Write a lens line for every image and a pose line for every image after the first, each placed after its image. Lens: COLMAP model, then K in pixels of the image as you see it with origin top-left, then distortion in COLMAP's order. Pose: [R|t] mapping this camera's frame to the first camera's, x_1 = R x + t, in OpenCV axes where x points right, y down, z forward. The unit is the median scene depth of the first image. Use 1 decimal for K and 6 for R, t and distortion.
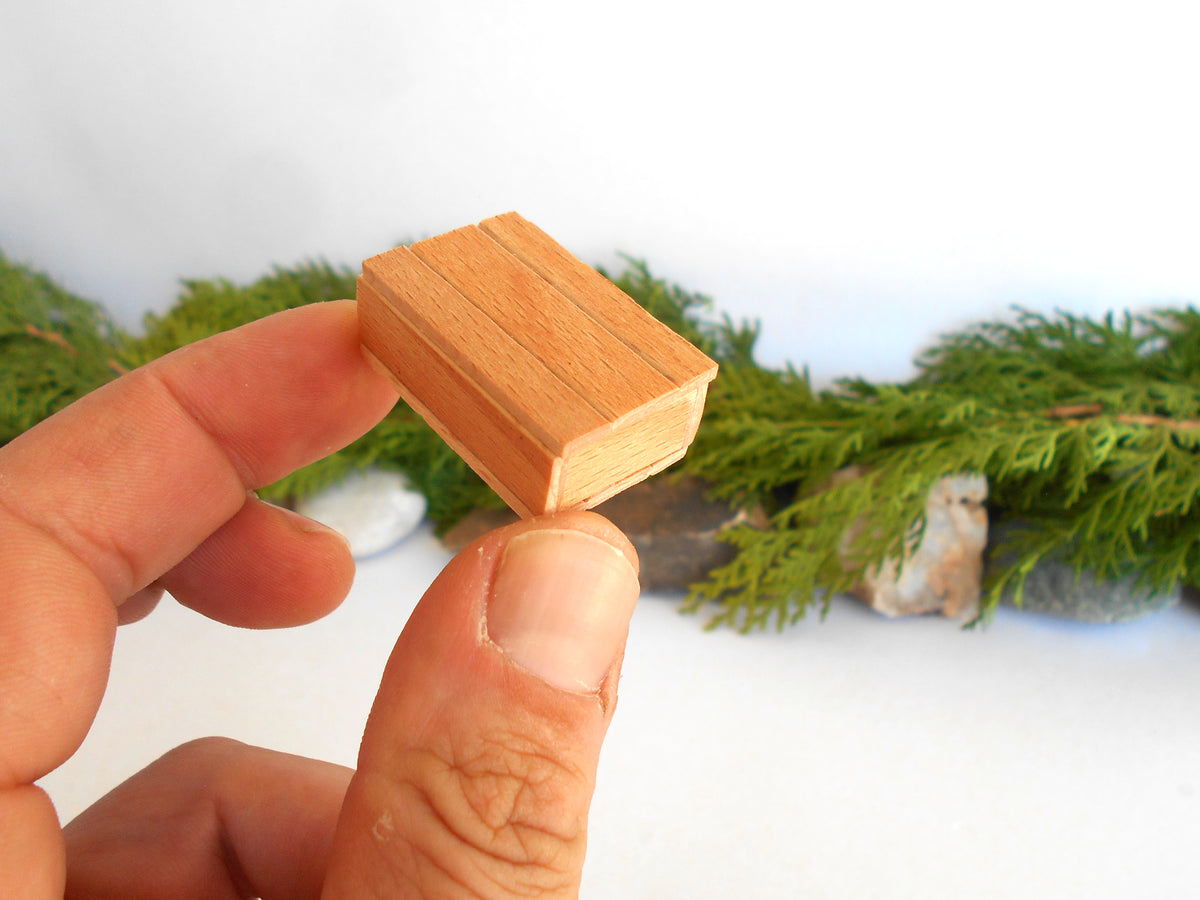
lens RADIAL K [[1024.5, 0, 600.0], [0, 1024.5, 450.0], [0, 0, 1]] dist [-0.026451, 0.015939]
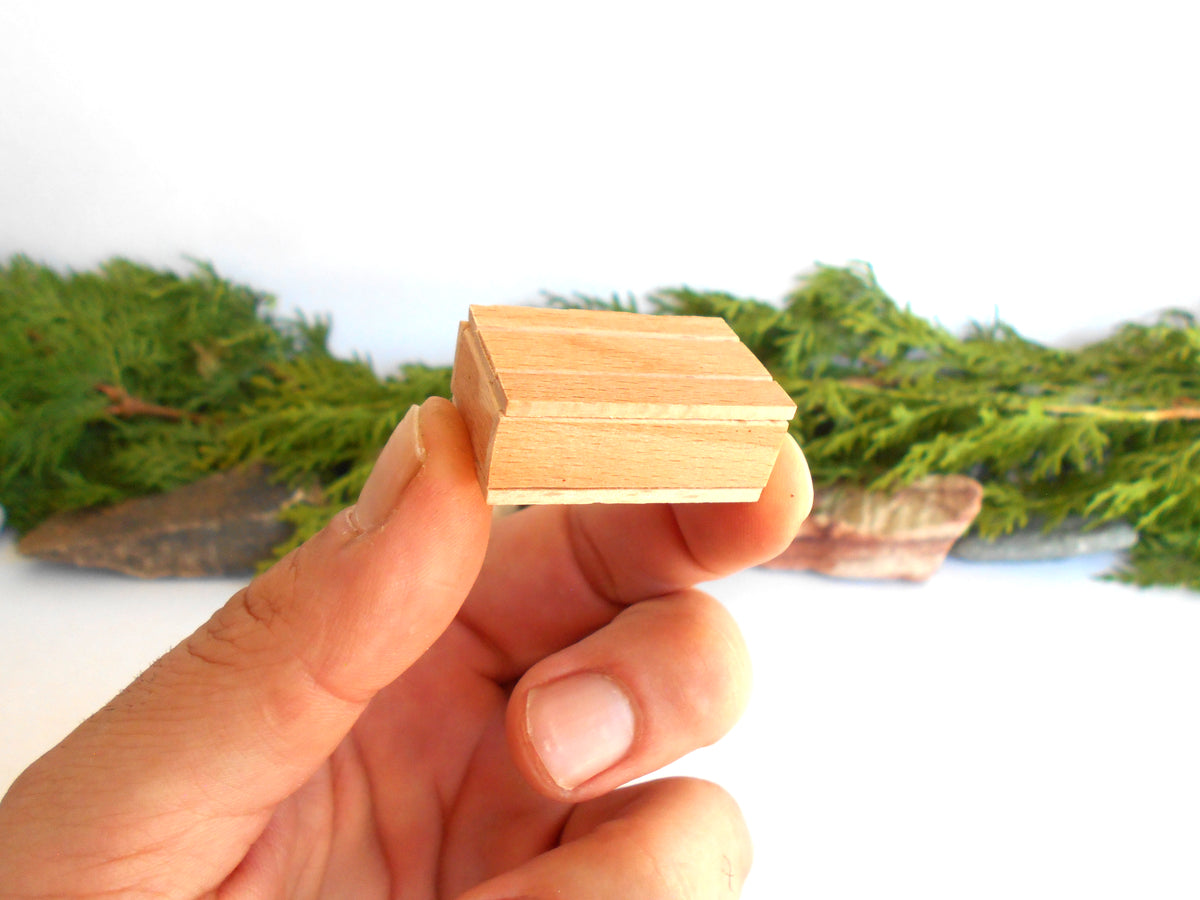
lens RADIAL K [[1024.5, 0, 600.0], [0, 1024.5, 450.0], [0, 0, 1]] dist [-0.026451, 0.015939]
pose [[0.970313, -0.072881, 0.230611, 0.200523], [0.073219, 0.997291, 0.007101, 0.032622], [-0.230504, 0.009995, 0.973020, -0.123191]]
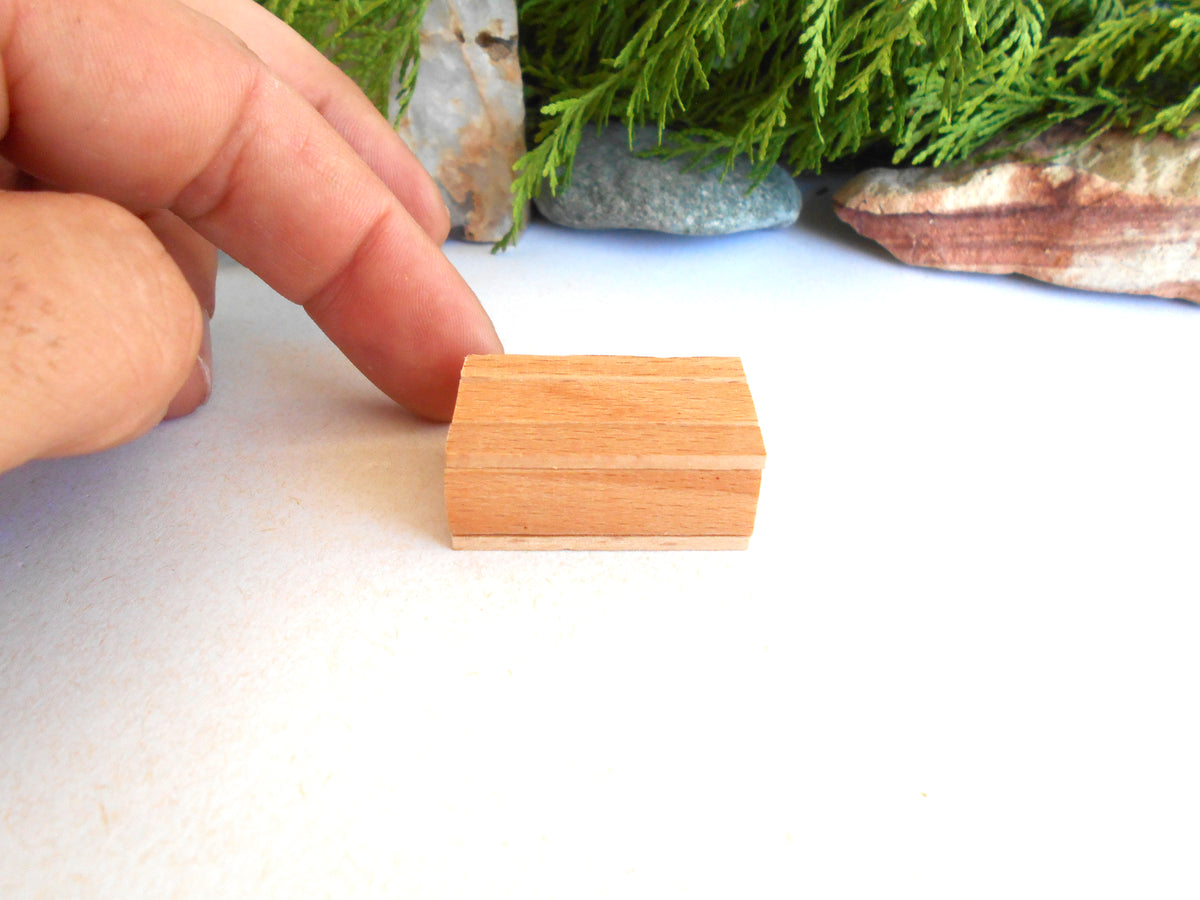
lens RADIAL K [[1009.9, 0, 600.0], [0, 1009.9, 450.0], [0, 0, 1]] dist [-0.034286, 0.022121]
pose [[0.981430, 0.000766, 0.191819, 0.290458], [-0.012238, 0.998205, 0.058632, 0.257952], [-0.191430, -0.059890, 0.979677, 0.326101]]
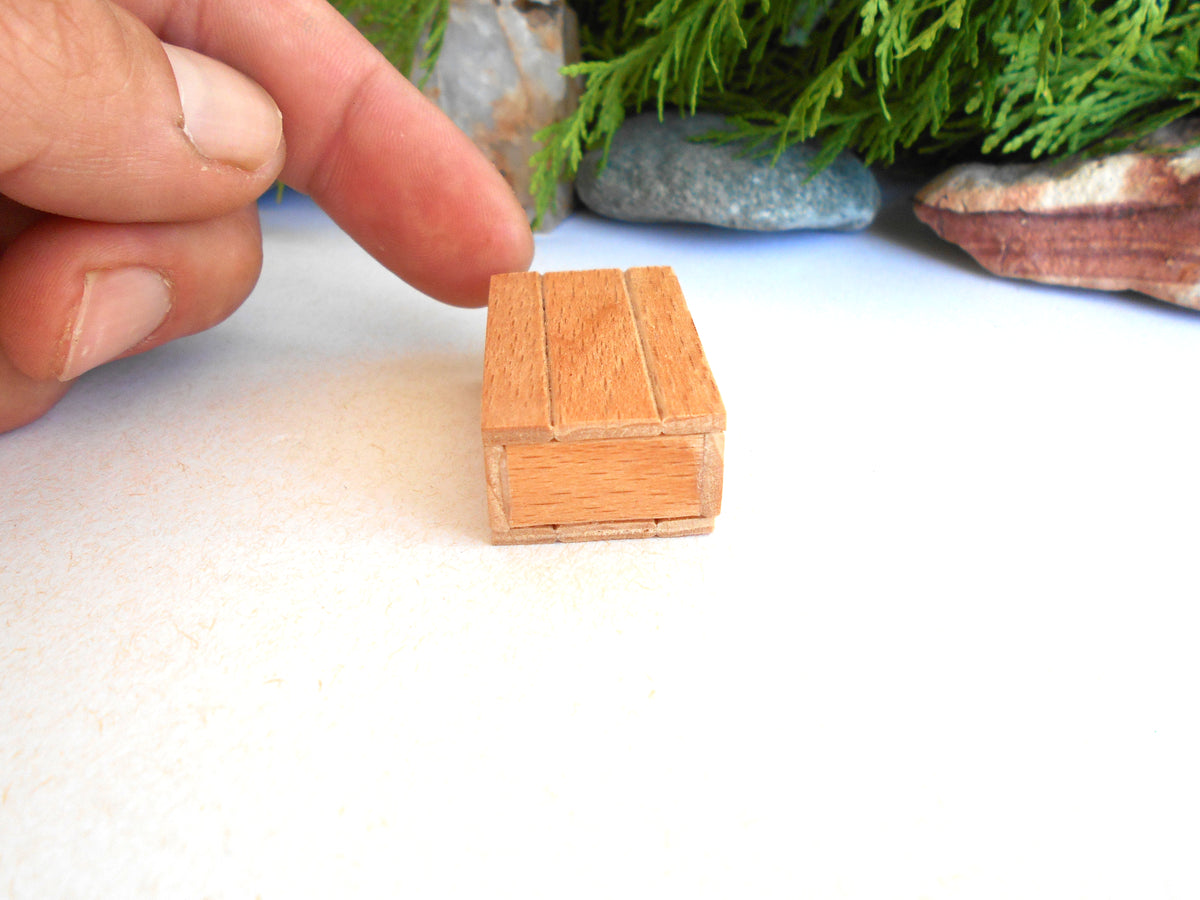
lens RADIAL K [[1009.9, 0, 600.0], [0, 1009.9, 450.0], [0, 0, 1]] dist [-0.034286, 0.022121]
pose [[0.995366, 0.093428, 0.022766, 0.390601], [-0.093762, 0.995496, 0.014049, 0.280060], [-0.021351, -0.016118, 0.999642, 0.390642]]
